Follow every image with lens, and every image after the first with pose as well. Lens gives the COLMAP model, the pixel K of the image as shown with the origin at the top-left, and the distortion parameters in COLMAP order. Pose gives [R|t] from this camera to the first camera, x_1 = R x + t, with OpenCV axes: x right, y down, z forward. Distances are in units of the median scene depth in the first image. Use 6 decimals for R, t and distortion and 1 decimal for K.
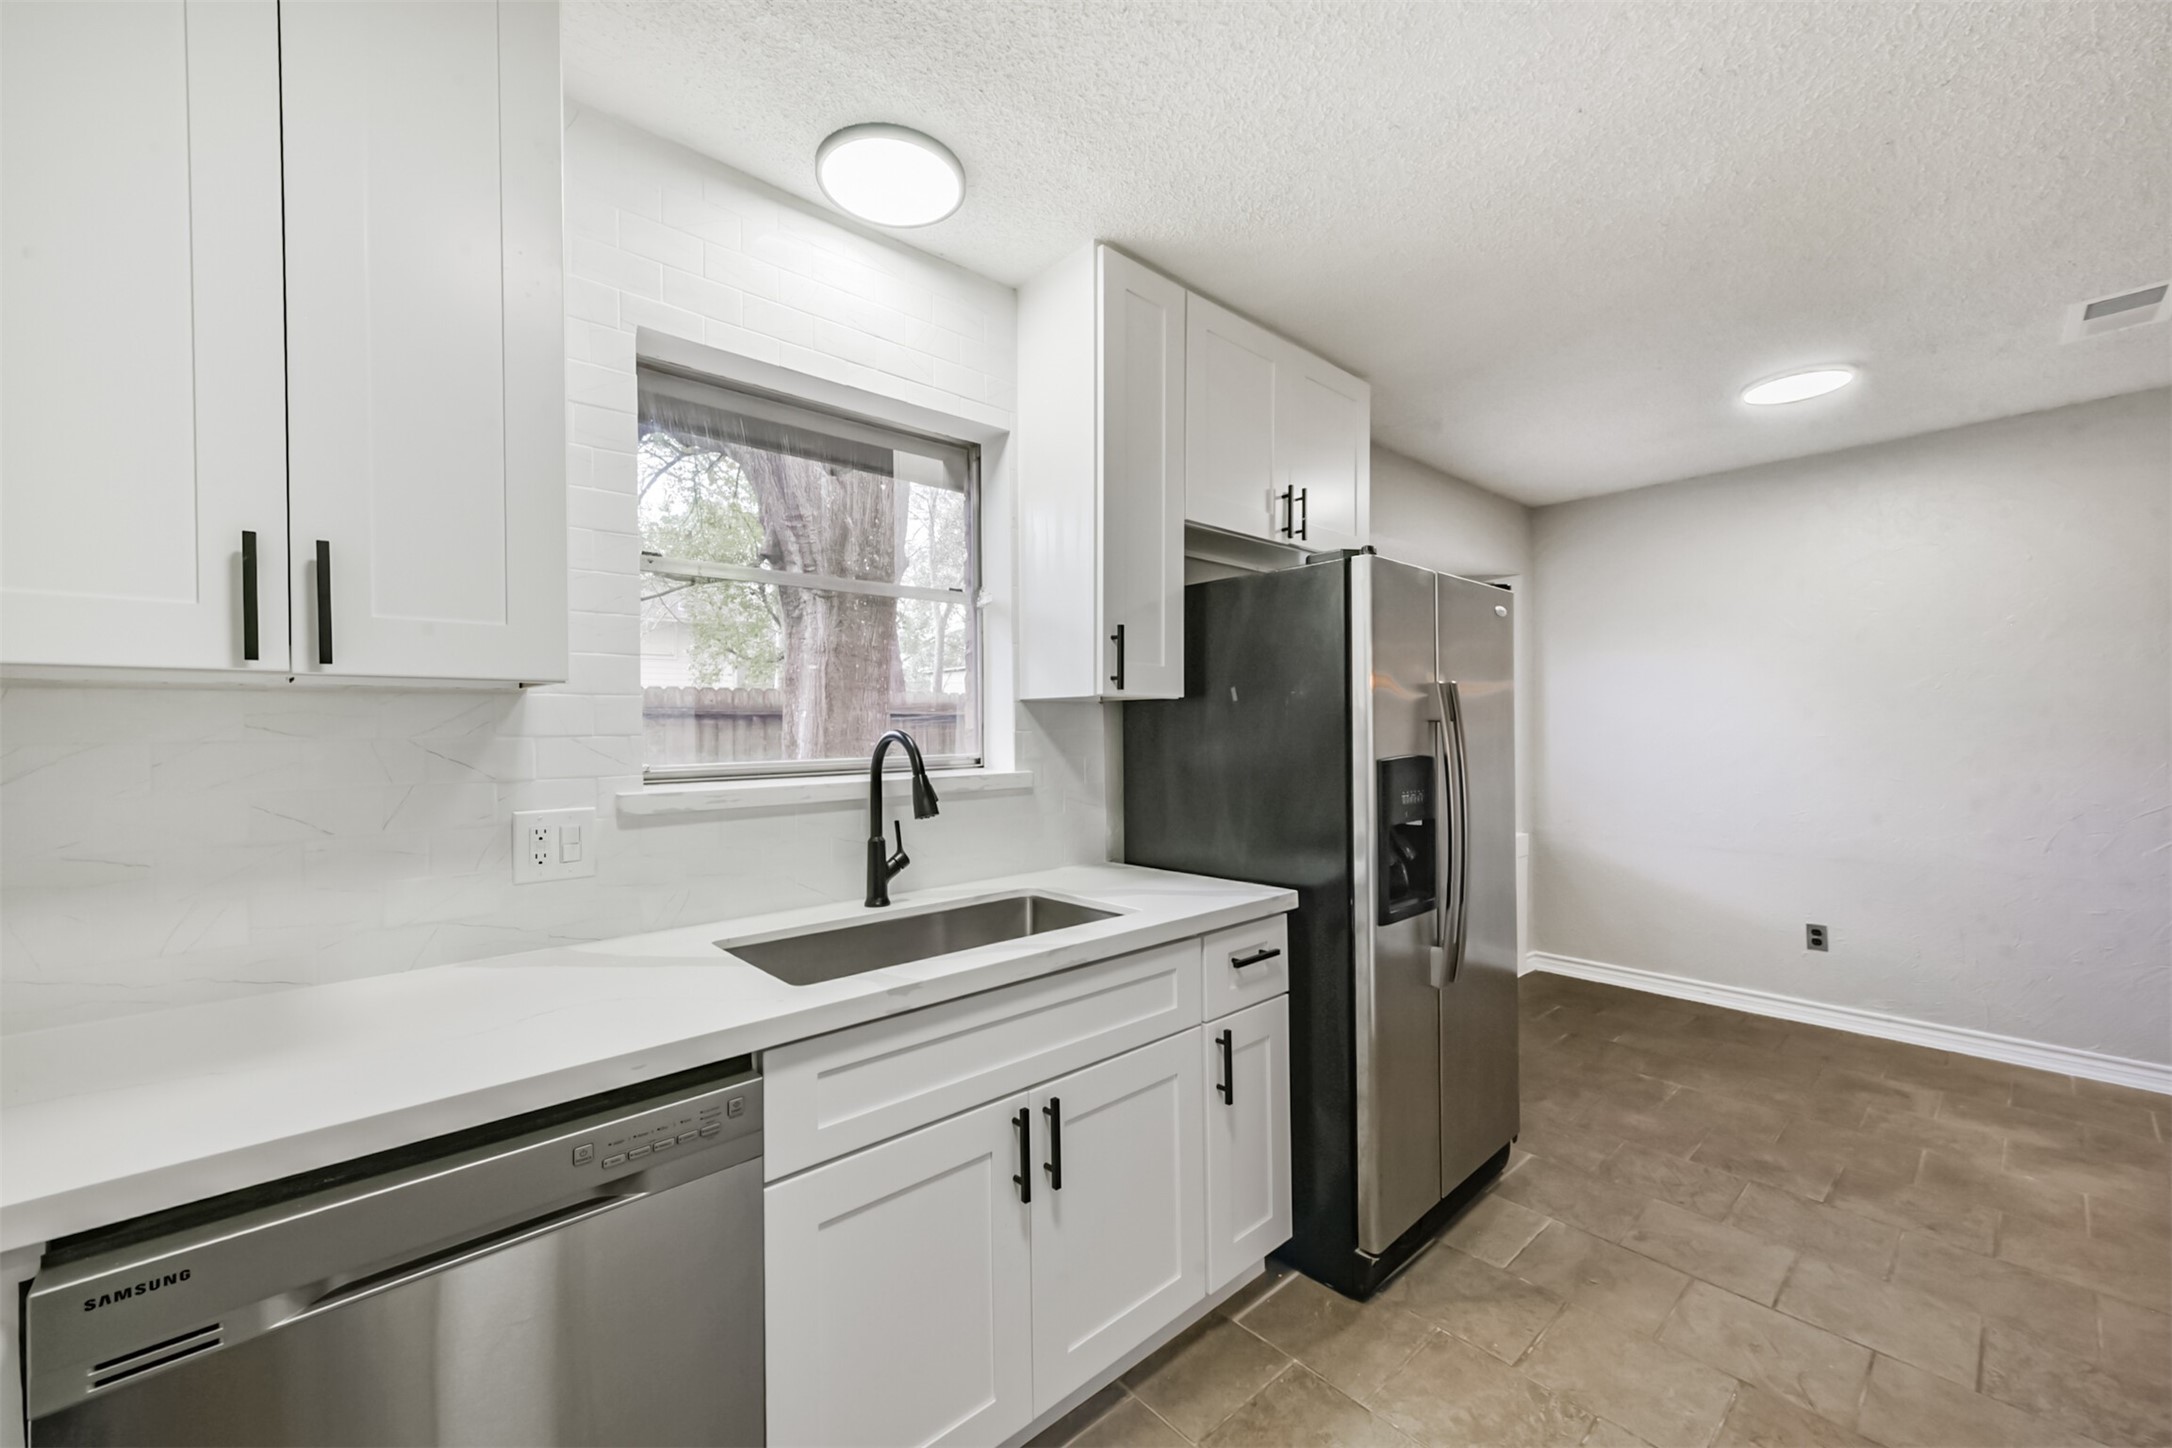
lens RADIAL K [[859.5, 0, 1115.9], [0, 859.5, 733.0], [0, 0, 1]] dist [-0.000407, -0.000120]
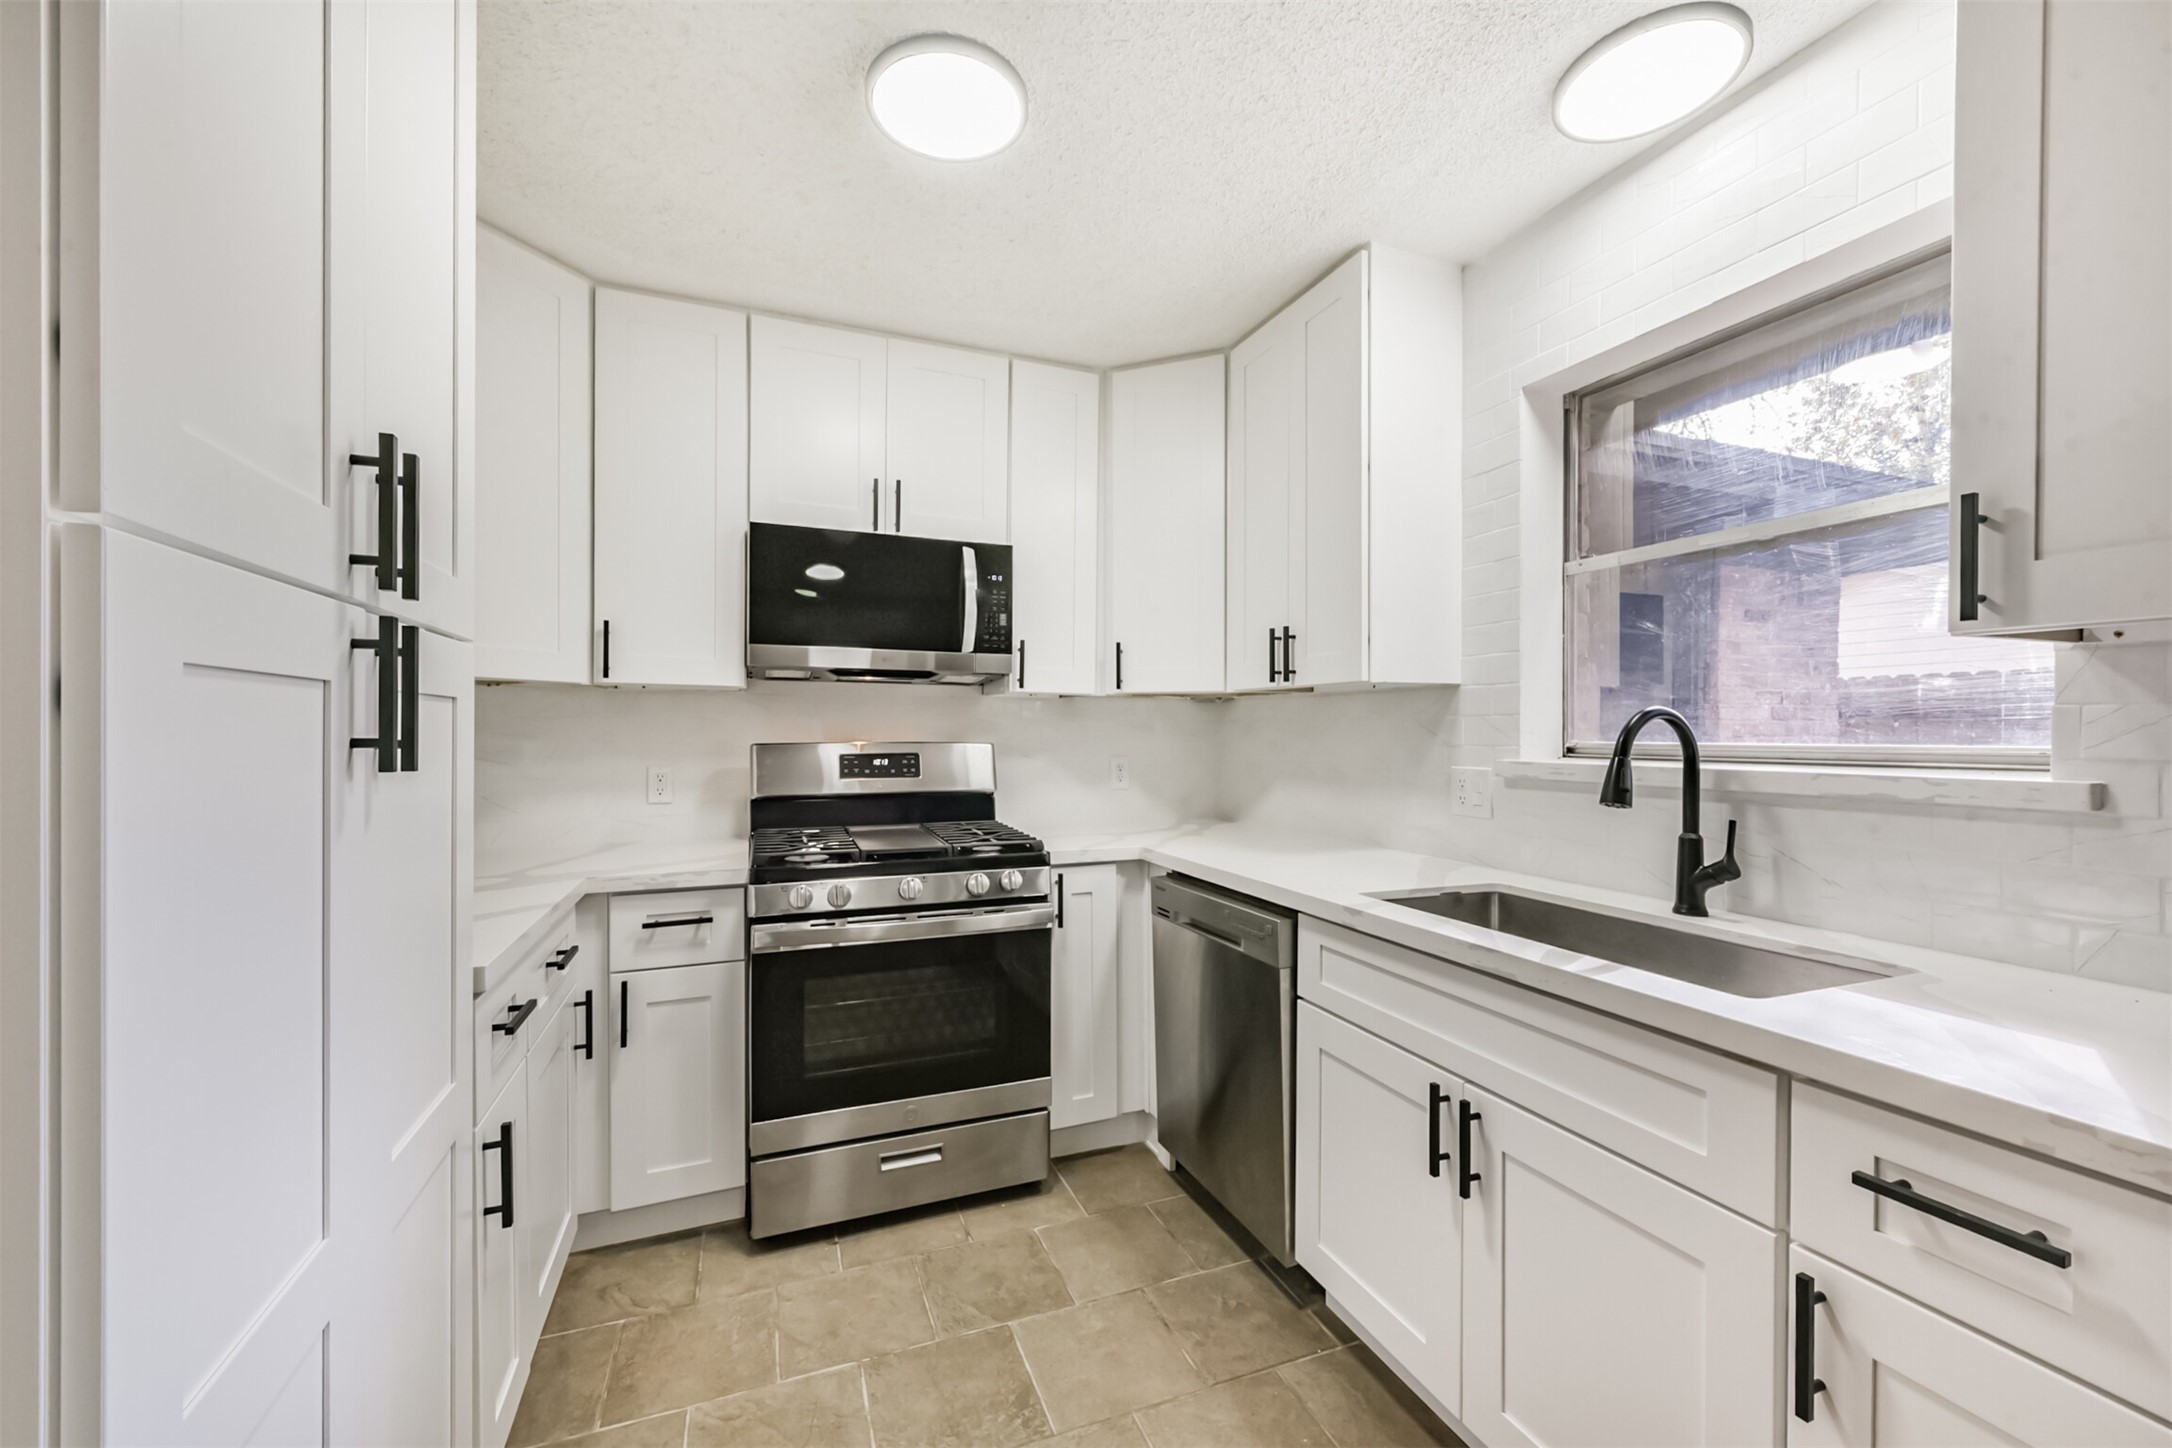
lens RADIAL K [[859.5, 0, 1115.9], [0, 859.5, 733.0], [0, 0, 1]] dist [-0.000407, -0.000120]
pose [[-0.345811, 0.012575, -0.938220, 0.795812], [-0.004081, 0.999881, 0.014905, 0.009428], [0.938295, 0.008983, -0.345718, 0.818309]]
